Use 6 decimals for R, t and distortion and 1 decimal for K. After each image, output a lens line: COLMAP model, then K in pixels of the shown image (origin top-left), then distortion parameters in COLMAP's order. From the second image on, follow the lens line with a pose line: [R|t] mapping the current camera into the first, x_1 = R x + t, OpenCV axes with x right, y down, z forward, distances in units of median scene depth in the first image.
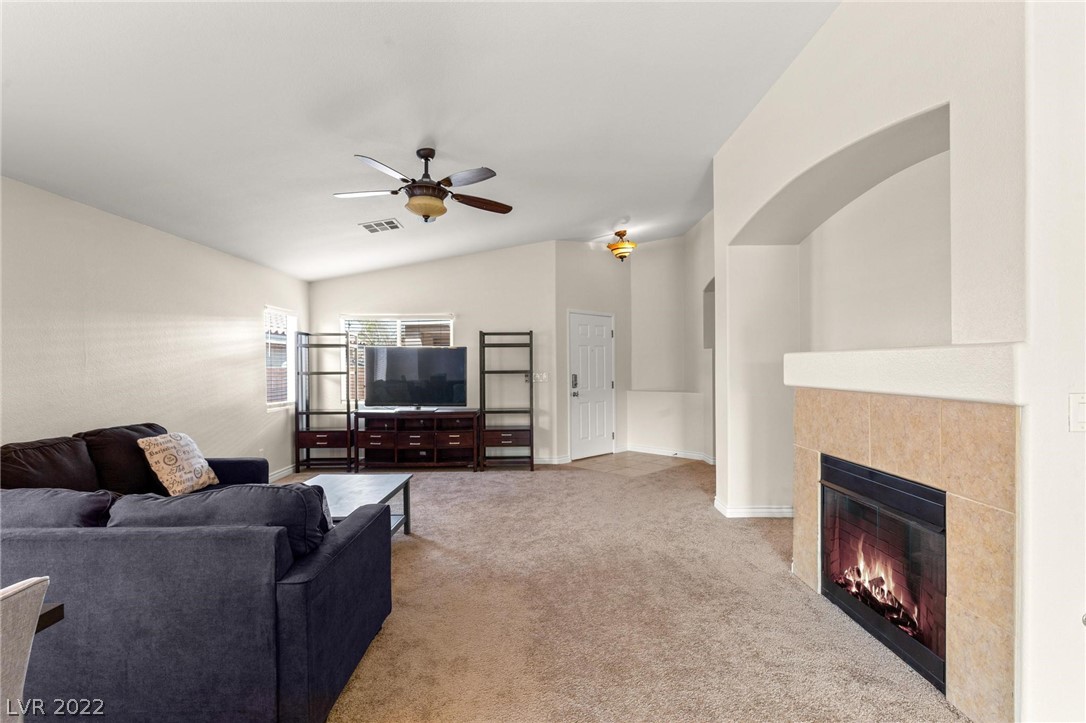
lens RADIAL K [[531.0, 0, 546.0], [0, 531.0, 368.4], [0, 0, 1]] dist [-0.004922, -0.001171]
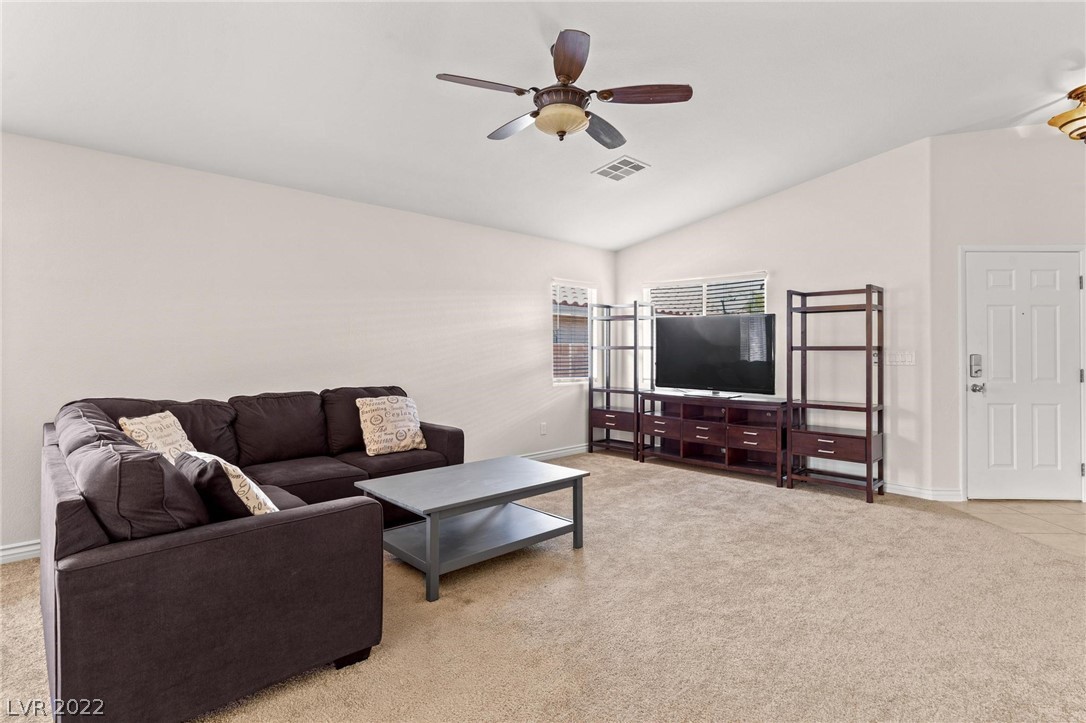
lens RADIAL K [[552.3, 0, 542.9], [0, 552.3, 342.8], [0, 0, 1]] dist [0.000000, 0.000402]
pose [[0.690722, 0.001051, -0.723120, 0.181022], [-0.012680, 0.999863, -0.010658, 0.012107], [0.723010, 0.016531, 0.690640, 0.246117]]
